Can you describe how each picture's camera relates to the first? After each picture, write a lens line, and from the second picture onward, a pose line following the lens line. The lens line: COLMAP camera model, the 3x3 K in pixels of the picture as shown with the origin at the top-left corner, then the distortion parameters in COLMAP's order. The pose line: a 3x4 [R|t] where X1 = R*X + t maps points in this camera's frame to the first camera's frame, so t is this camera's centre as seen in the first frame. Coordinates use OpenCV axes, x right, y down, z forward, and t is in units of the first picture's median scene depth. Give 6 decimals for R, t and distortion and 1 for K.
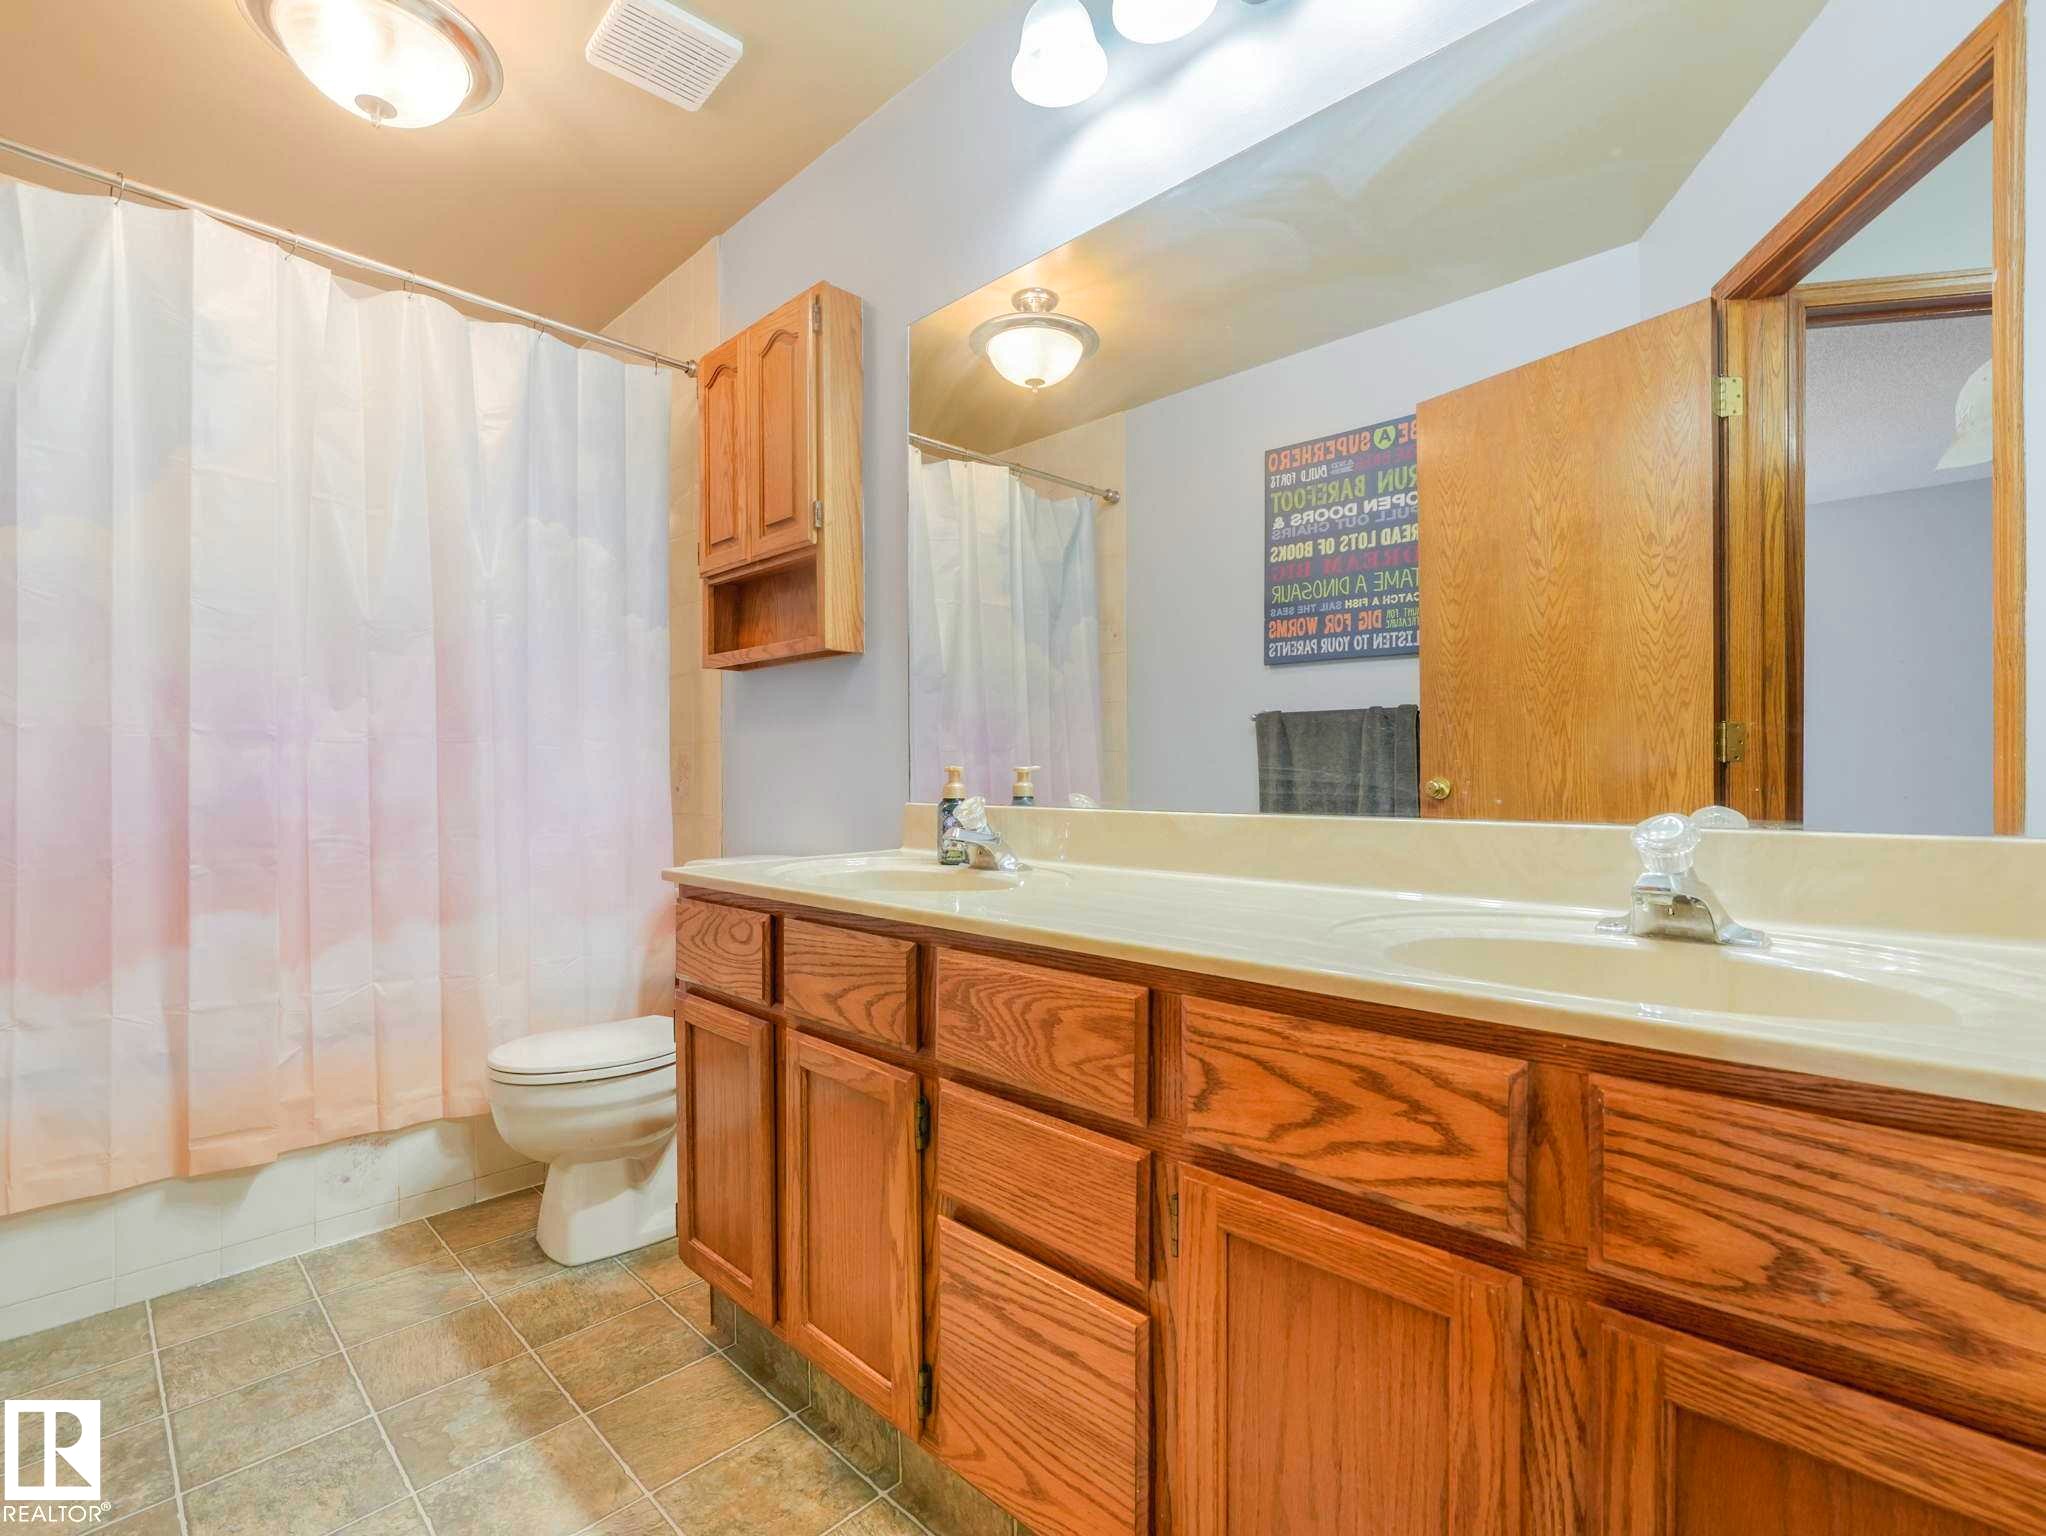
lens RADIAL K [[993.5, 0, 1015.8], [0, 993.5, 760.6], [0, 0, 1]] dist [-0.004310, -0.000808]
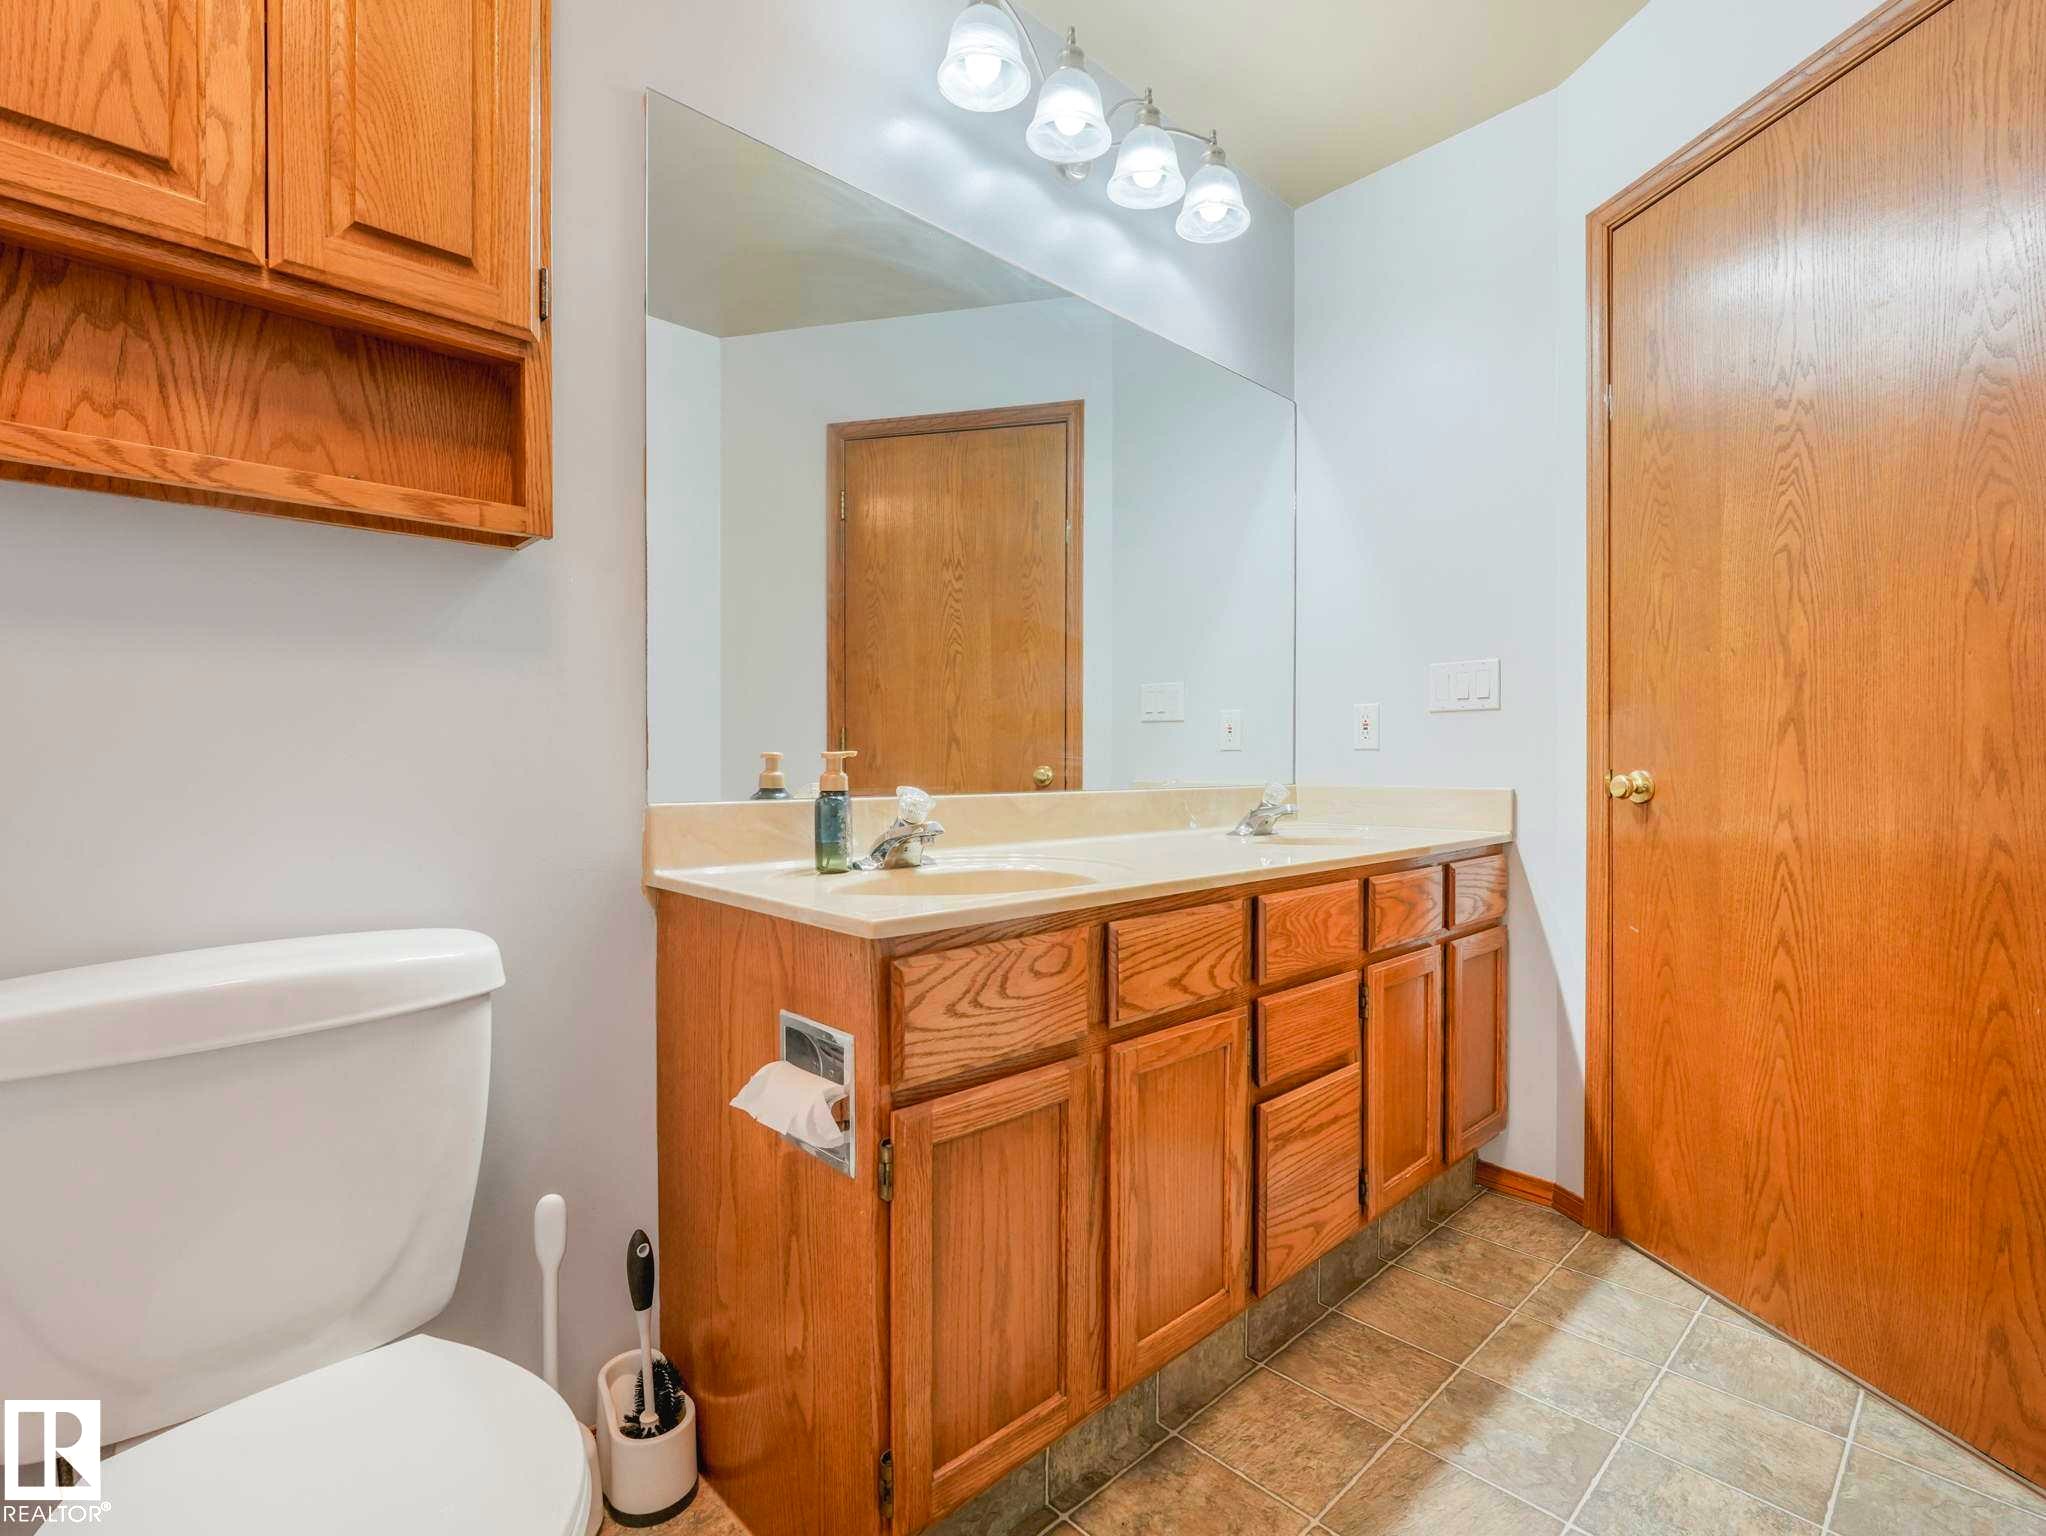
lens RADIAL K [[939.2, 0, 1014.3], [0, 939.2, 778.3], [0, 0, 1]] dist [-0.000021, 0.002690]
pose [[0.023121, -0.016004, 0.999605, -1.254202], [-0.014614, 0.999760, 0.016345, 0.024232], [-0.999626, -0.014986, 0.022881, 1.268869]]
